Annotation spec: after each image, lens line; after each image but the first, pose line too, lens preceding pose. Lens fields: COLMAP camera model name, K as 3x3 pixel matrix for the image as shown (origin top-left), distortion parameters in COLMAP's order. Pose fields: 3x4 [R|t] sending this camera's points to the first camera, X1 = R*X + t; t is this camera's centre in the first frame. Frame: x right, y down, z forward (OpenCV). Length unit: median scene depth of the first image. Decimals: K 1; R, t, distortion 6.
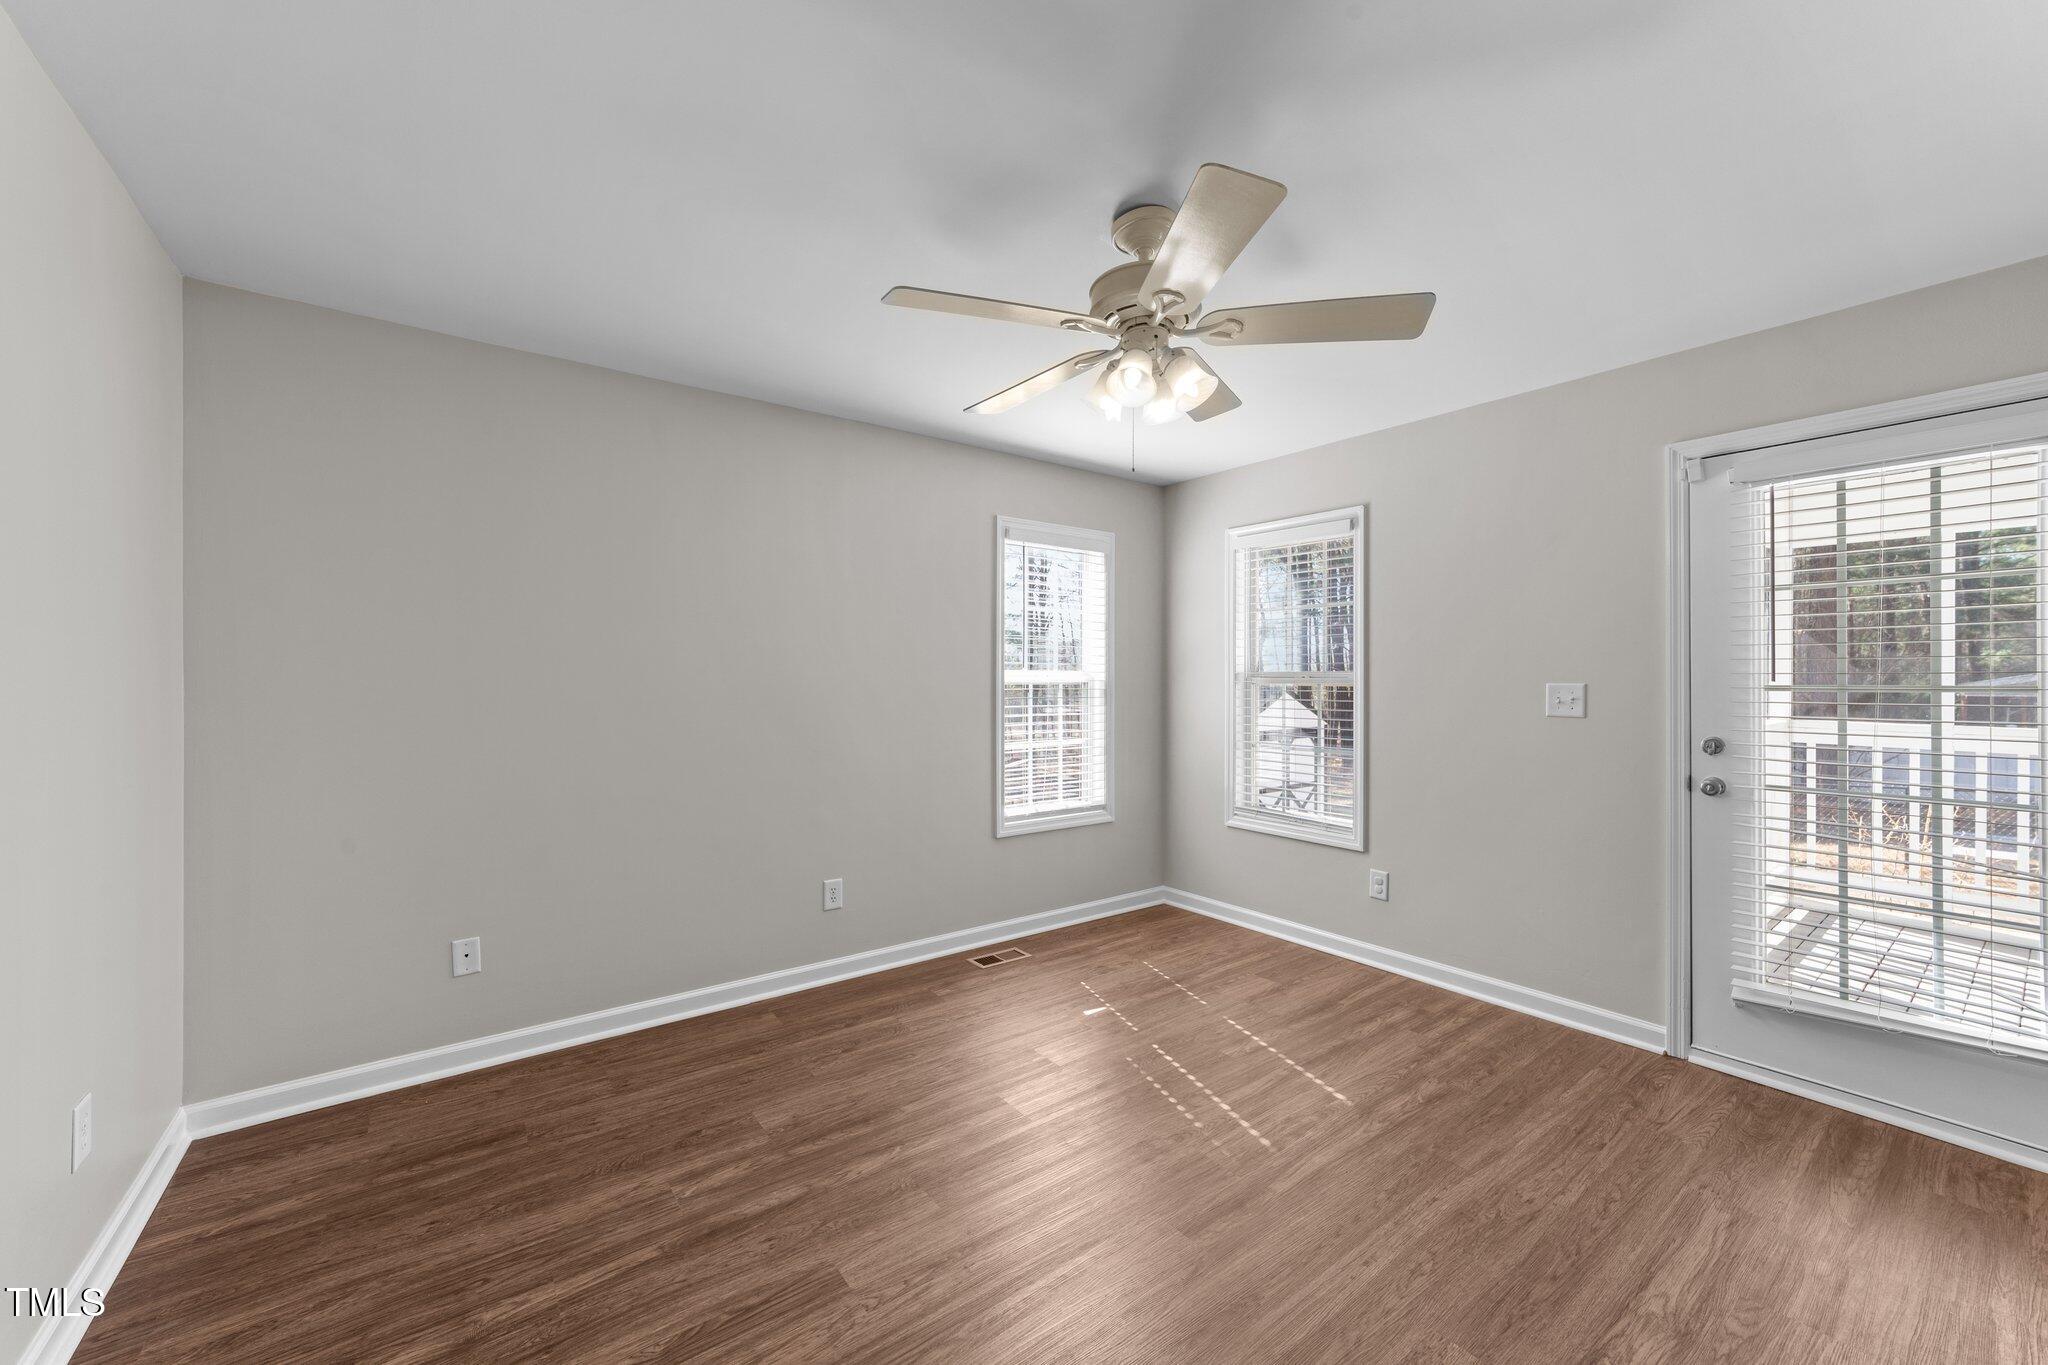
lens RADIAL K [[786.4, 0, 1021.7], [0, 786.4, 688.8], [0, 0, 1]] dist [-0.003262, 0.001134]
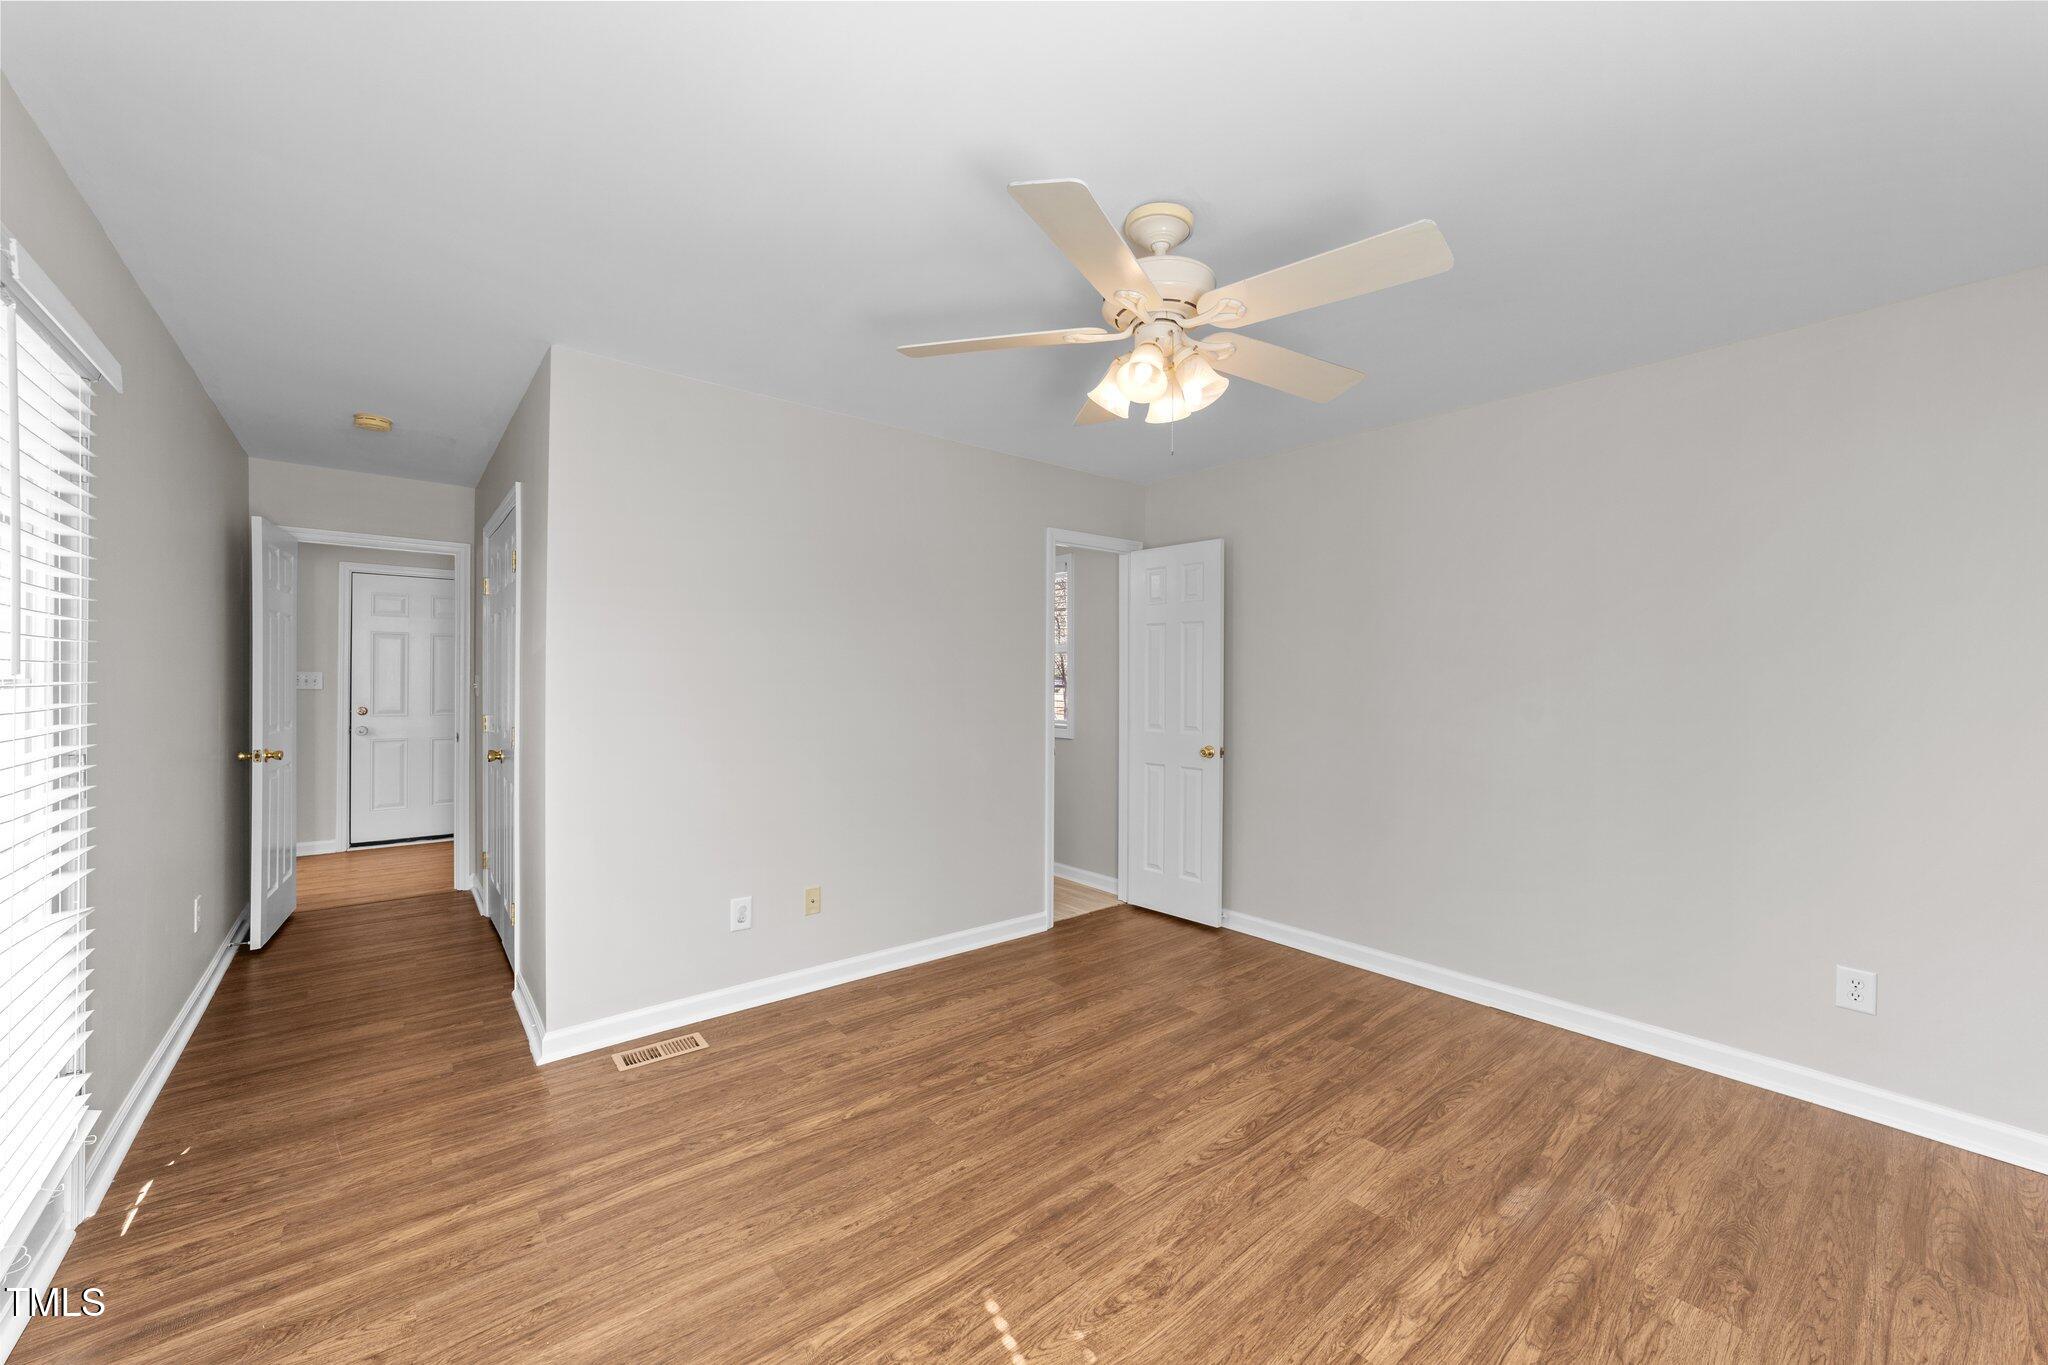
lens RADIAL K [[786.4, 0, 1029.0], [0, 786.4, 674.6], [0, 0, 1]] dist [-0.003262, 0.001134]
pose [[-0.998777, -0.007691, -0.048833, 0.249613], [-0.007732, 0.999970, 0.000645, -0.012824], [0.048826, 0.001022, -0.998807, 1.356851]]
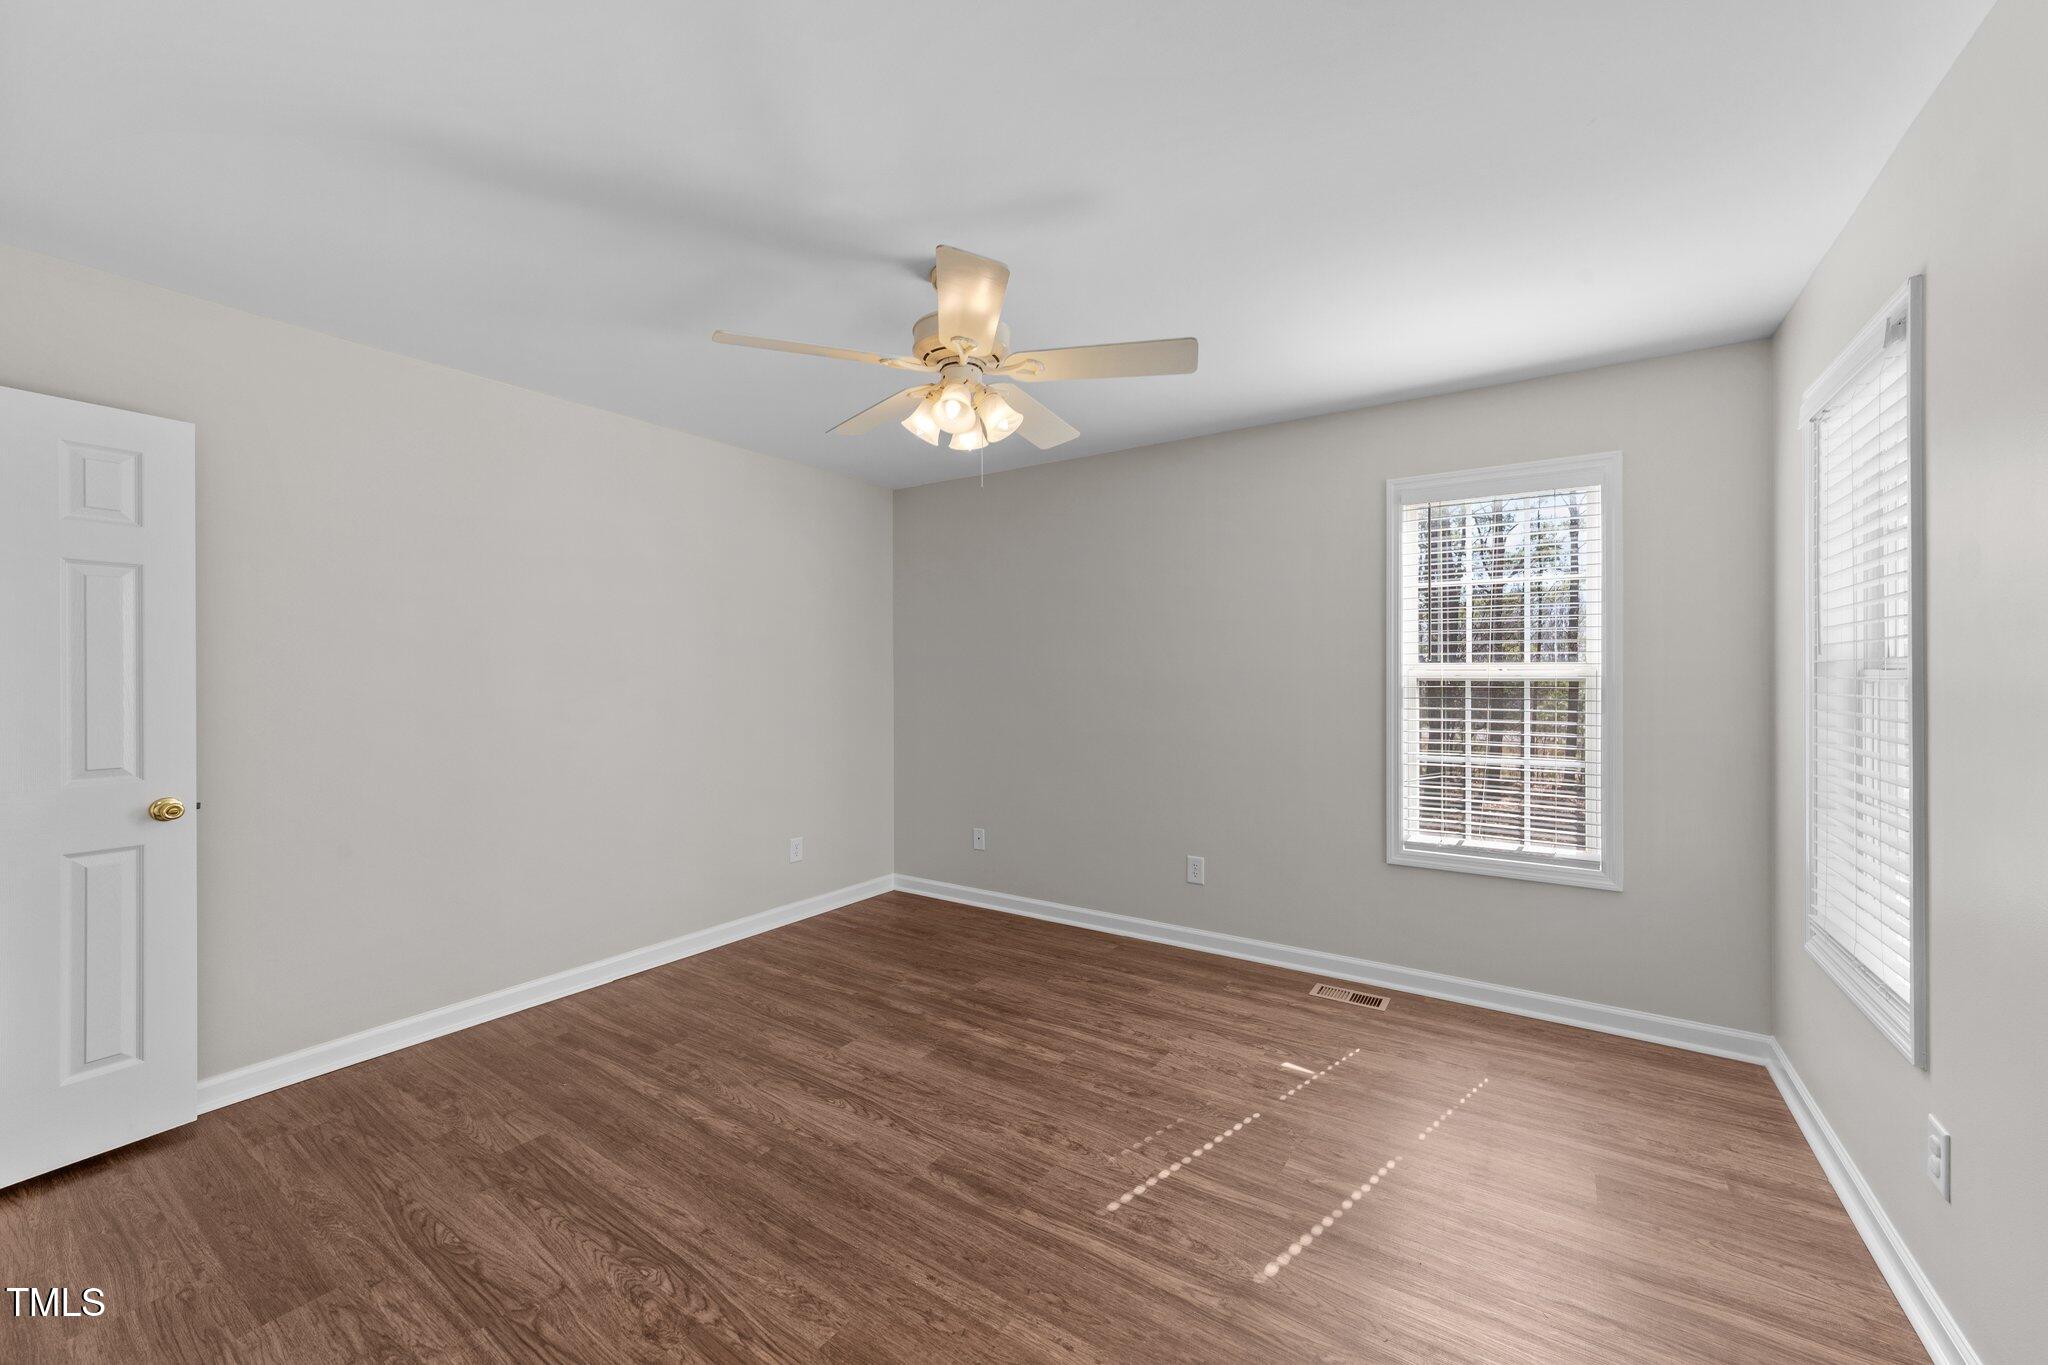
lens RADIAL K [[786.4, 0, 1029.1], [0, 786.4, 676.1], [0, 0, 1]] dist [-0.003262, 0.001134]
pose [[0.330810, -0.002023, -0.943695, 0.867593], [-0.005237, 0.999978, -0.003979, -0.008091], [0.943683, 0.006259, 0.330792, 0.486189]]
